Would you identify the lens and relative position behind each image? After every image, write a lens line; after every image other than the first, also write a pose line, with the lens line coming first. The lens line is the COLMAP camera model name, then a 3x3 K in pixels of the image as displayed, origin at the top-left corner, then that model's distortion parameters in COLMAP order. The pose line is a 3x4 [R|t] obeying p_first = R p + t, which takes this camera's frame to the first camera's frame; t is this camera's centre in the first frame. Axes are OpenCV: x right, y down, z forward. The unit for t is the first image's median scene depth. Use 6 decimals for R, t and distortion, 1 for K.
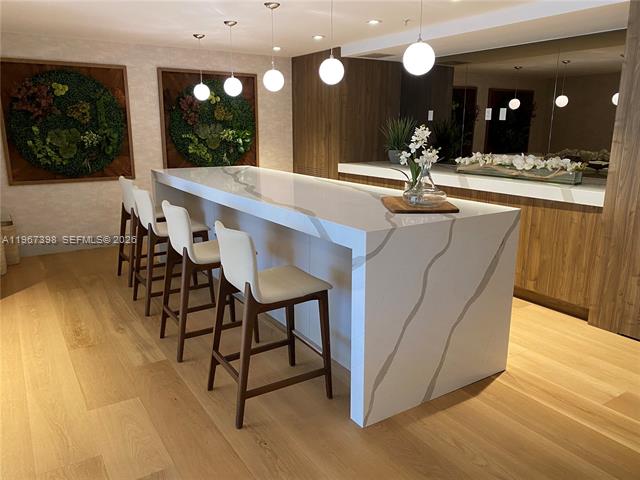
lens RADIAL K [[488.0, 0, 317.6], [0, 488.0, 243.1], [0, 0, 1]] dist [0.011434, 0.002976]
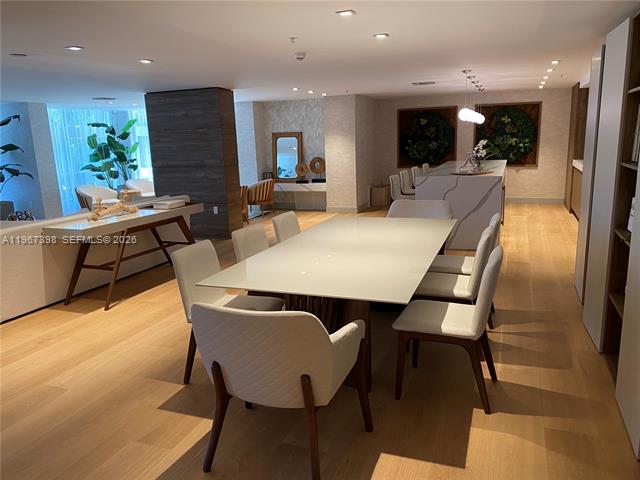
lens RADIAL K [[488.0, 0, 323.0], [0, 488.0, 240.5], [0, 0, 1]] dist [0.011434, 0.002976]
pose [[0.587986, 0.143381, -0.796062, 0.880478], [-0.153463, 0.986063, 0.064252, 0.103972], [0.794180, 0.084387, 0.601795, -0.492572]]
